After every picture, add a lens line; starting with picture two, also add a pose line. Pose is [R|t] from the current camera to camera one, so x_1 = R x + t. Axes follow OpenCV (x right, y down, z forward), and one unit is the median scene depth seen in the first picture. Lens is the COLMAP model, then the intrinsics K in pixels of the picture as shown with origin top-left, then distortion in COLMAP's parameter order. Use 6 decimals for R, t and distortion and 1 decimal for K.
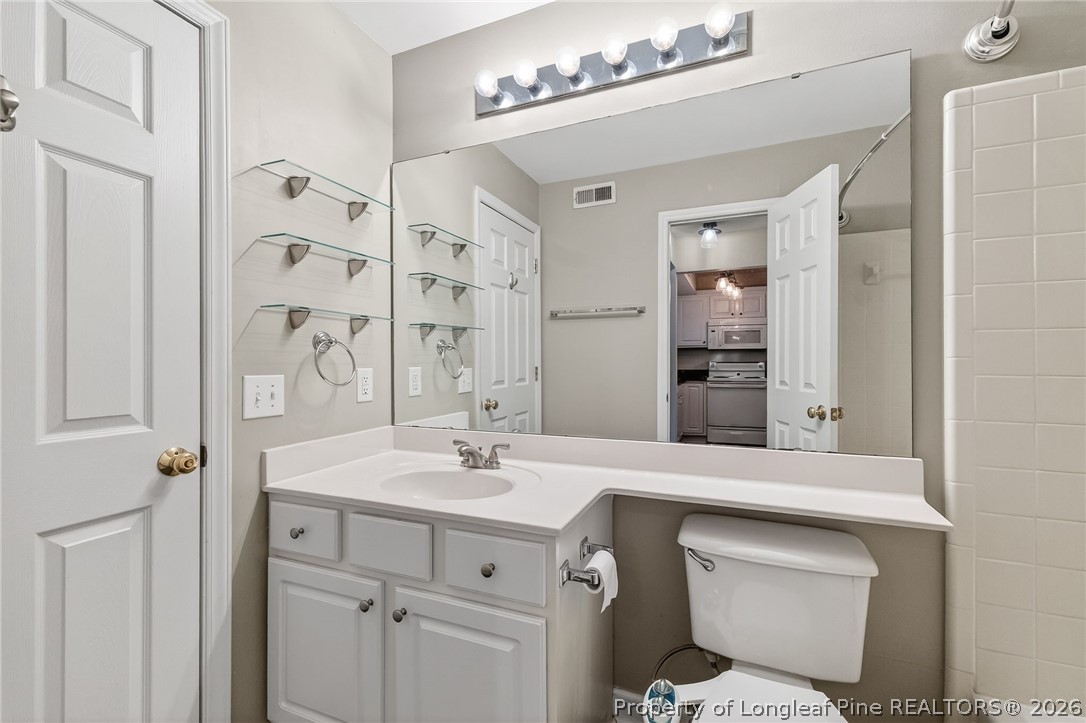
lens RADIAL K [[458.5, 0, 543.0], [0, 458.5, 361.5], [0, 0, 1]] dist [0.003634, 0.000436]
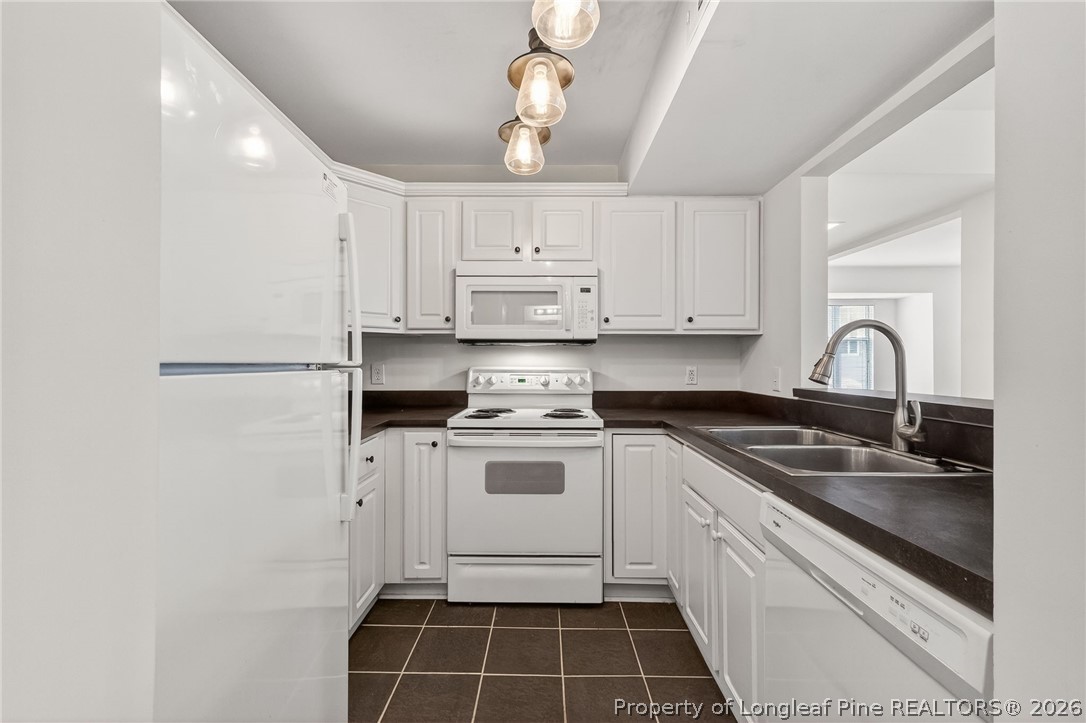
lens RADIAL K [[458.5, 0, 543.0], [0, 458.5, 361.5], [0, 0, 1]] dist [0.003634, 0.000436]
pose [[0.927659, 0.002019, 0.373423, 0.283335], [-0.001210, 0.999996, -0.002401, -0.008067], [-0.373427, 0.001776, 0.927658, 0.619429]]
